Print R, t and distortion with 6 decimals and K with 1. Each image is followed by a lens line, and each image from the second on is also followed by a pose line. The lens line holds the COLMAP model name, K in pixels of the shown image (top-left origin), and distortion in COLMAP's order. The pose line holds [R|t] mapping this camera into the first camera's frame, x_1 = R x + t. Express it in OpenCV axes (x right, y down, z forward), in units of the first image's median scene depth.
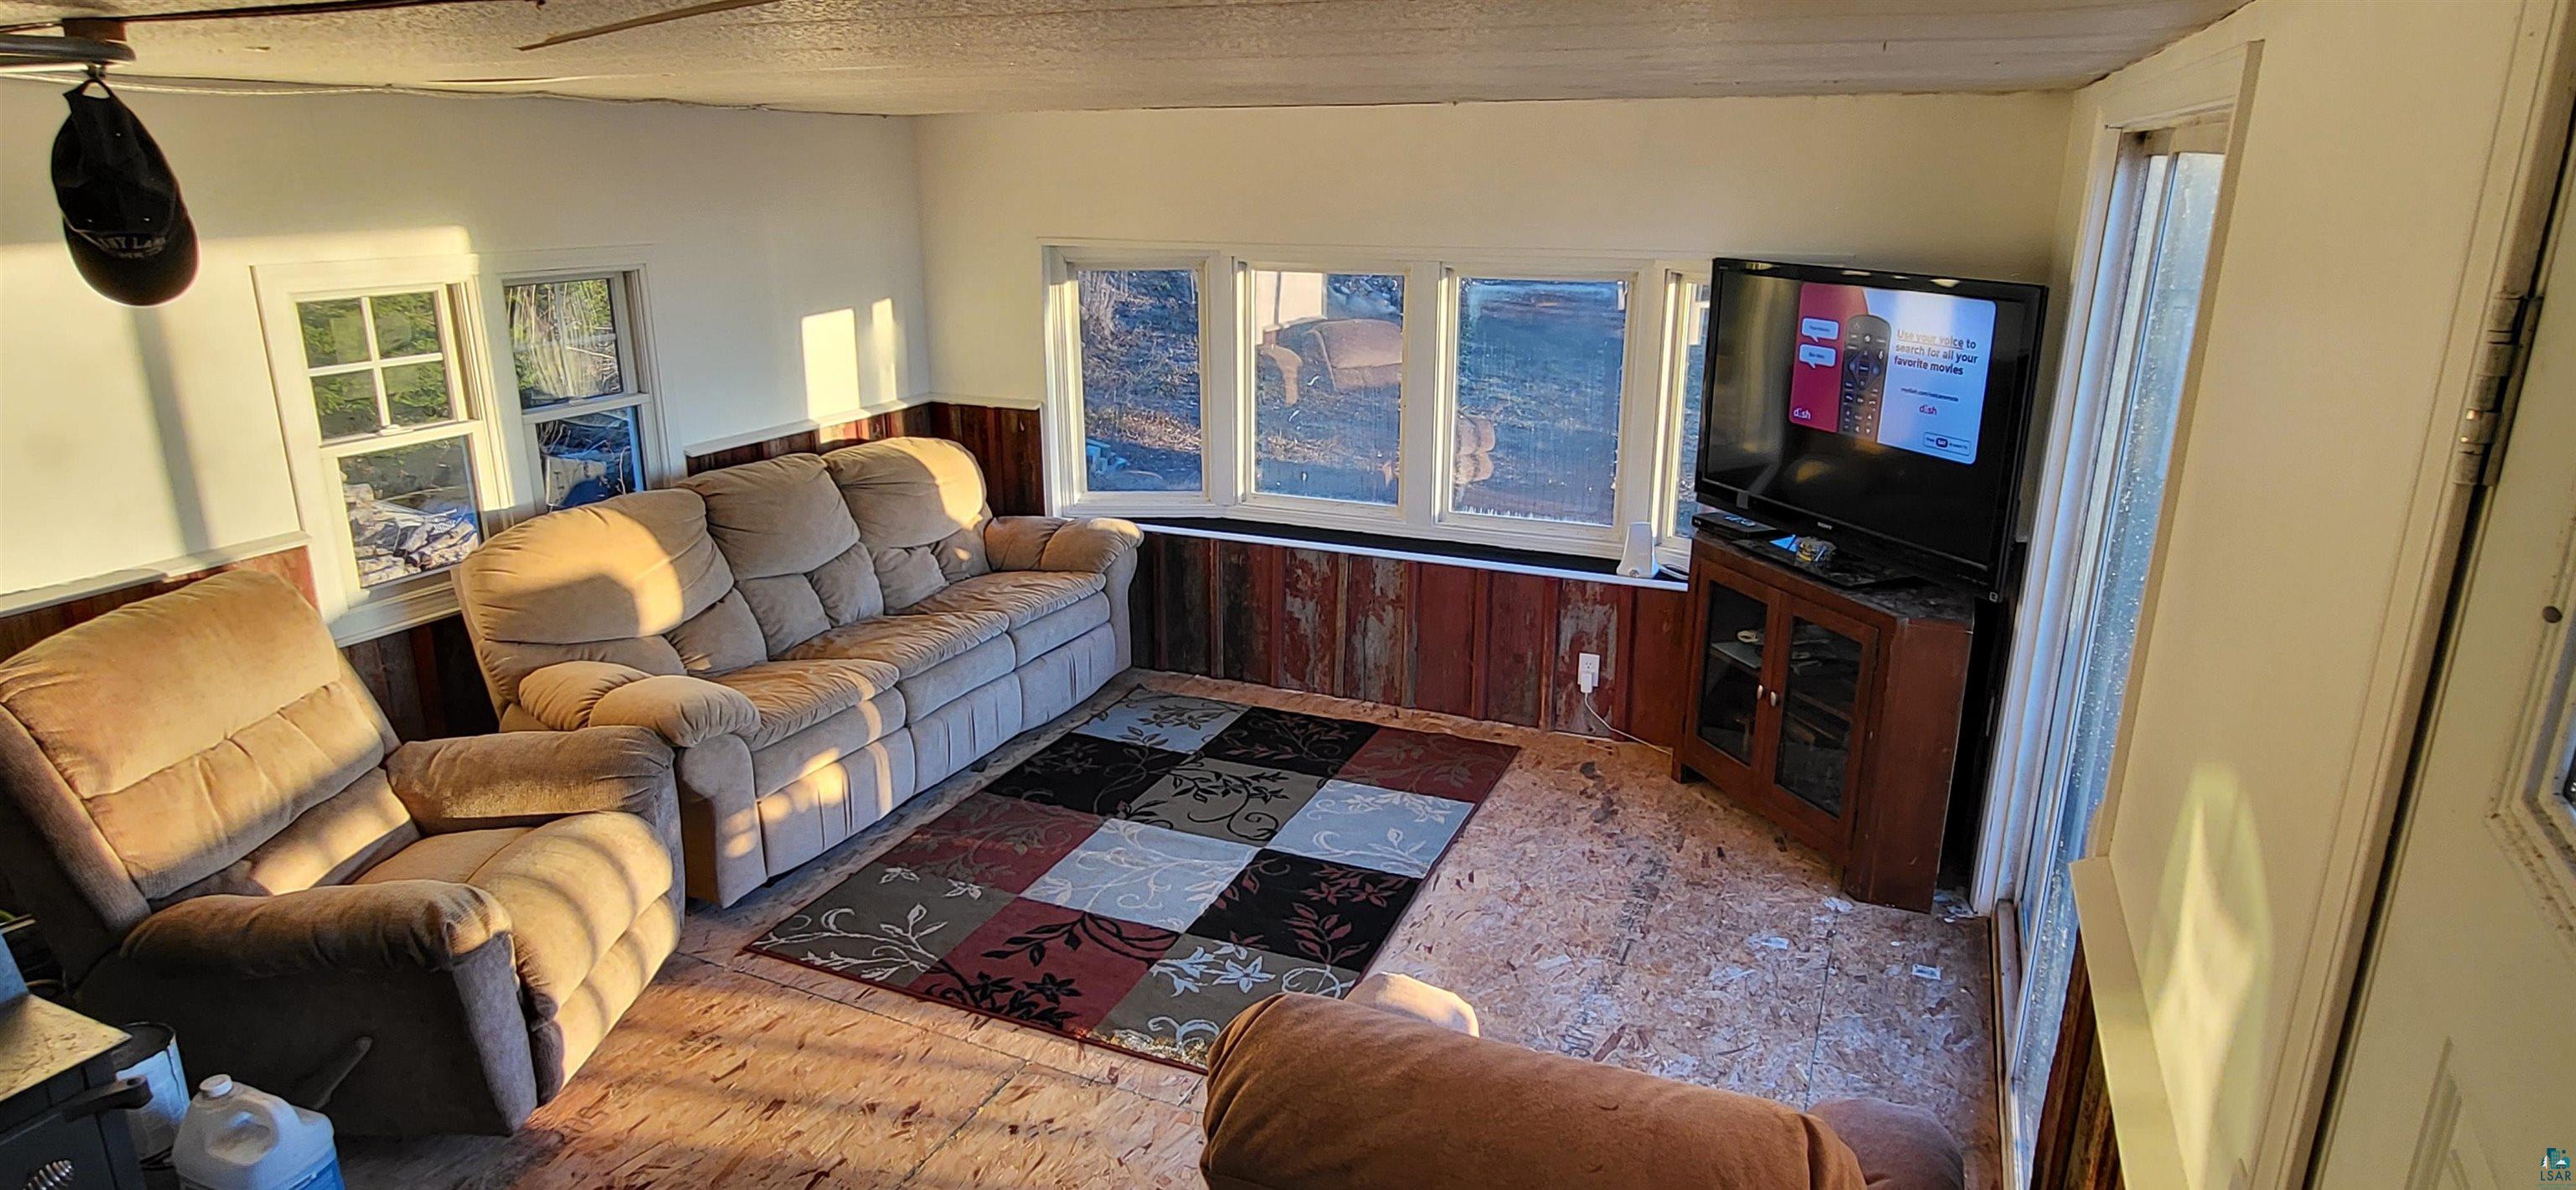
lens RADIAL K [[1457.5, 0, 1288.0], [0, 1457.5, 595.0], [0, 0, 1]] dist [0.000541, 0.000535]
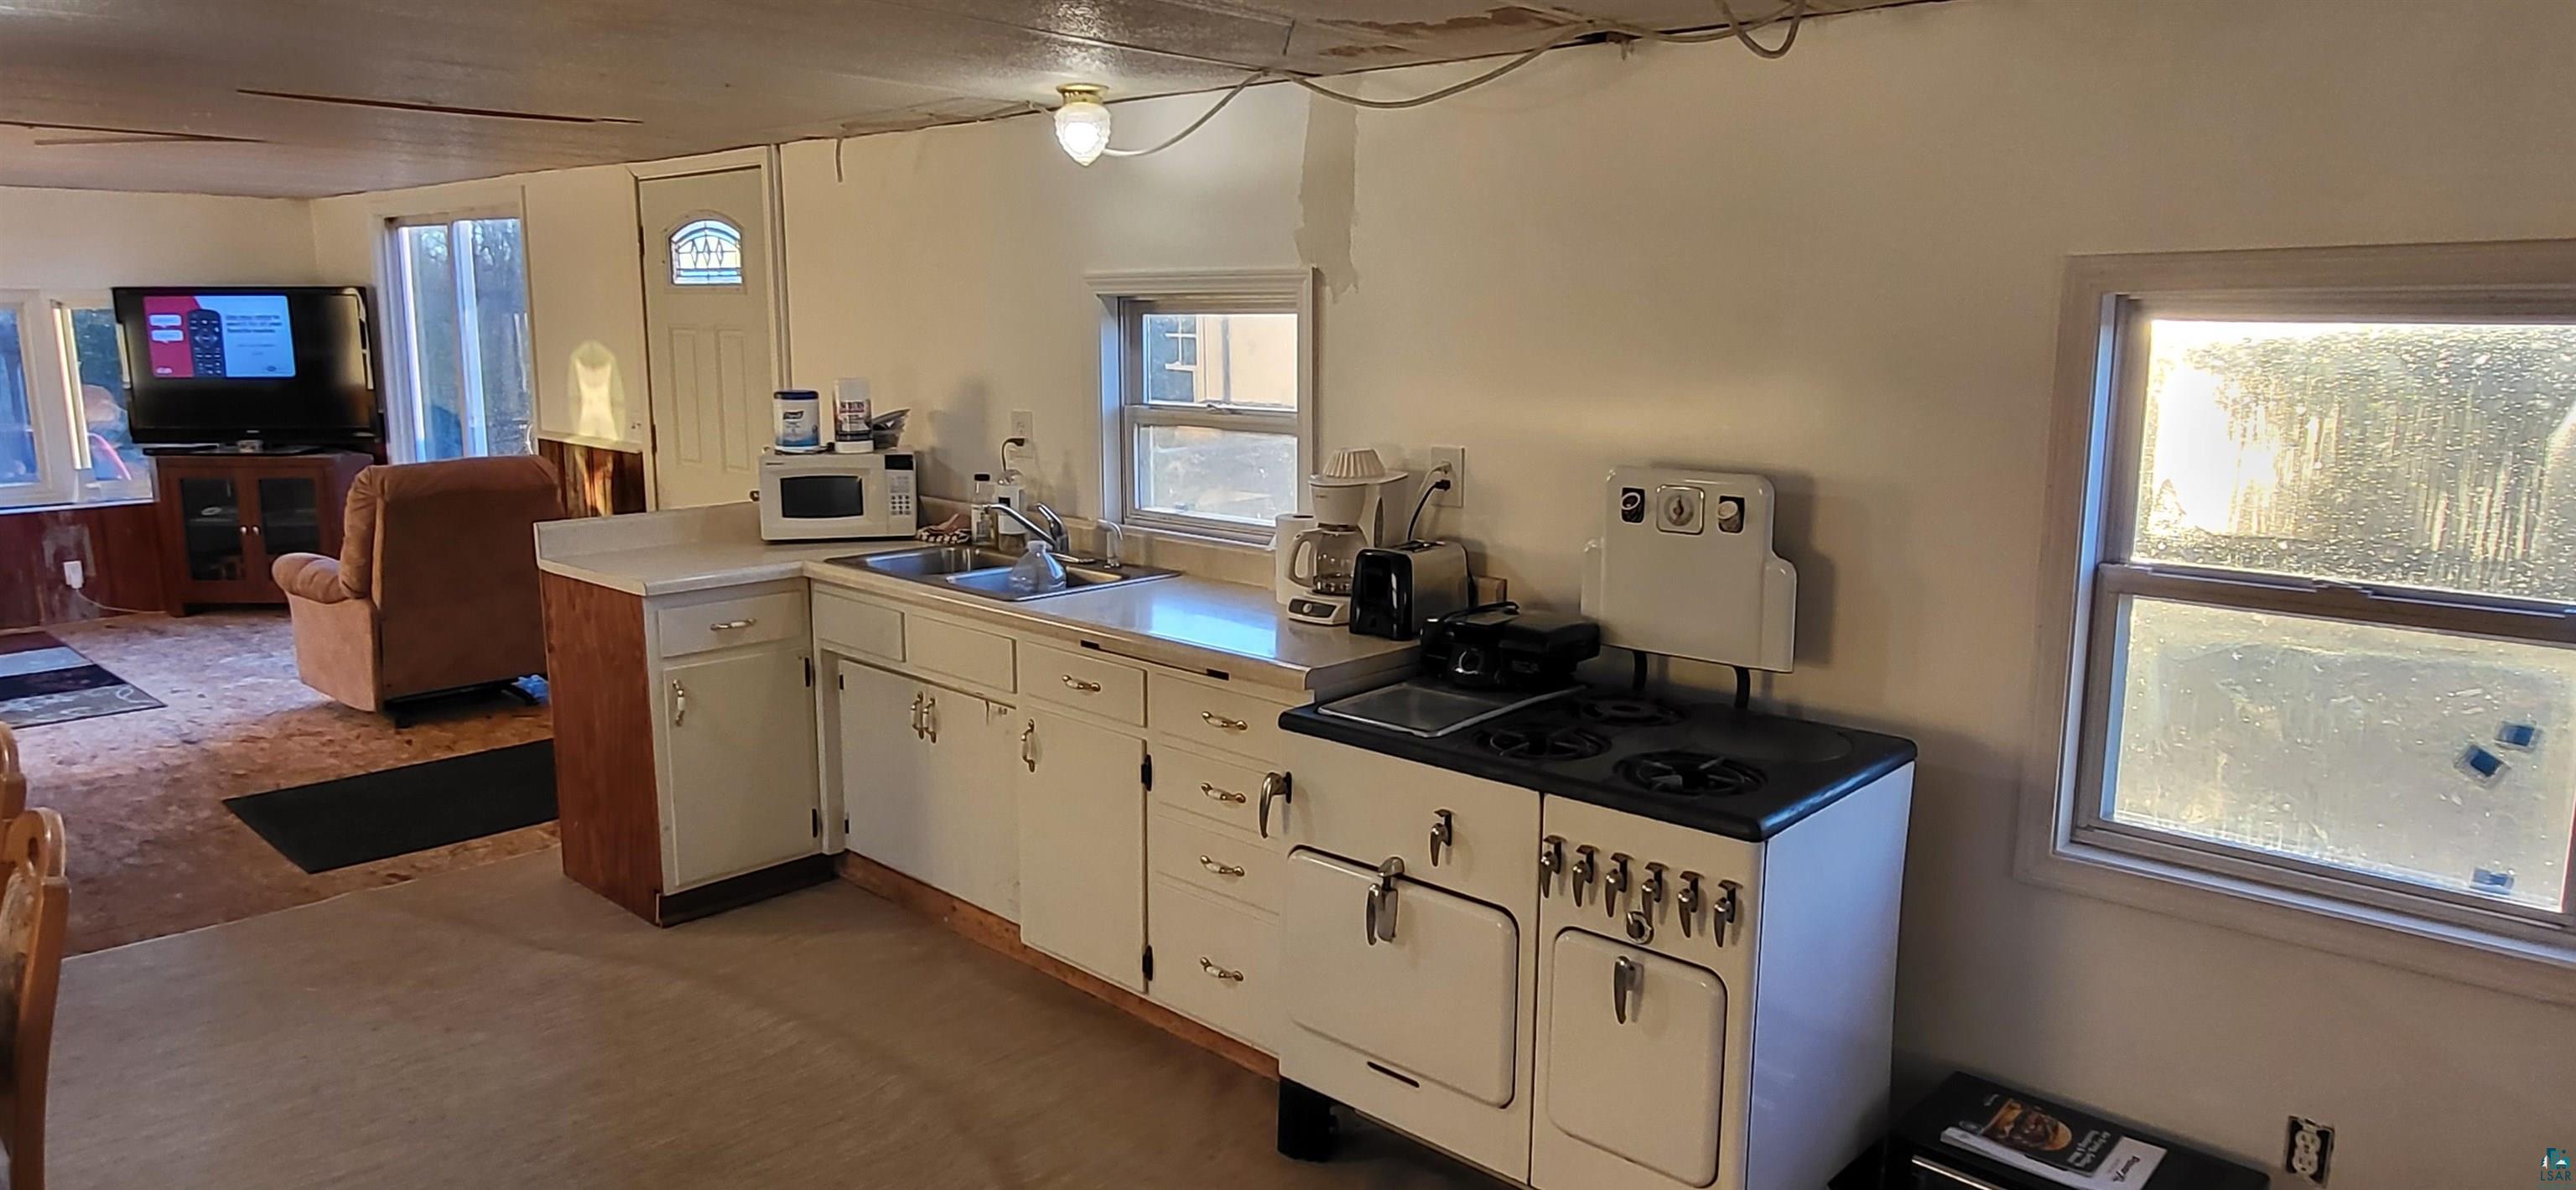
lens RADIAL K [[1589.8, 0, 1288.0], [0, 1589.8, 595.0], [0, 0, 1]] dist [-0.002268, -0.000681]
pose [[0.331957, -0.169006, 0.928031, -0.906896], [0.266660, 0.960503, 0.079535, 0.284117], [-0.904819, 0.221067, 0.363913, -0.691576]]
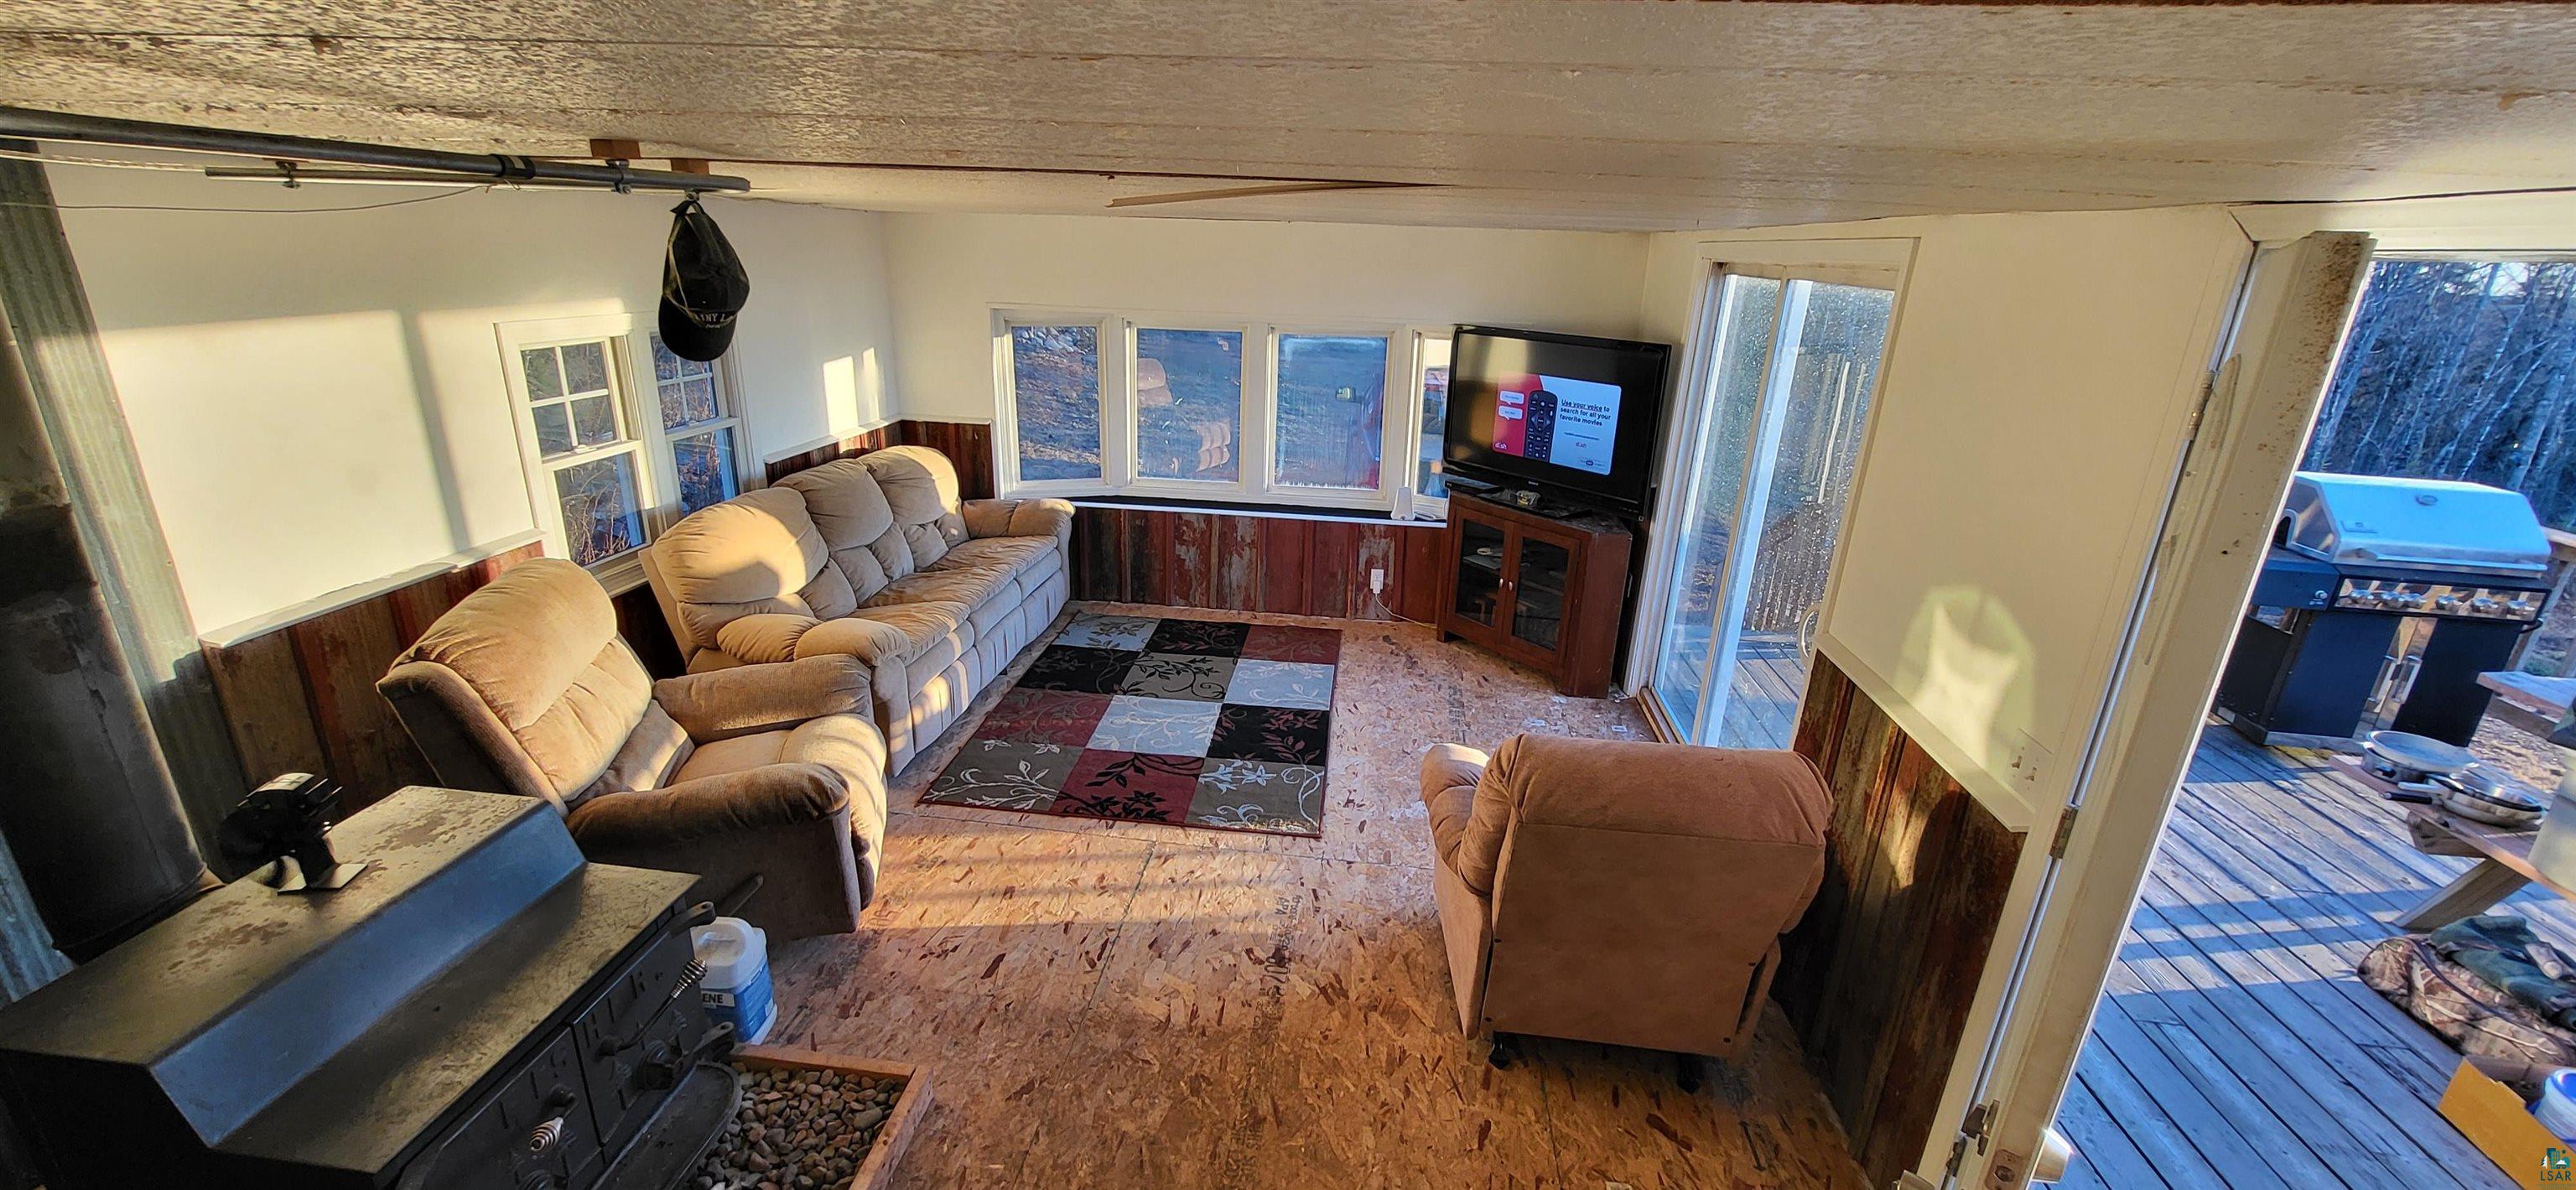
lens RADIAL K [[1014.7, 0, 1288.0], [0, 1014.7, 595.0], [0, 0, 1]] dist [0.000125, 0.000093]
pose [[0.952027, -0.069002, 0.298134, -0.240067], [0.055416, 0.997013, 0.053794, 0.002755], [-0.300956, -0.034692, 0.953007, -0.050608]]
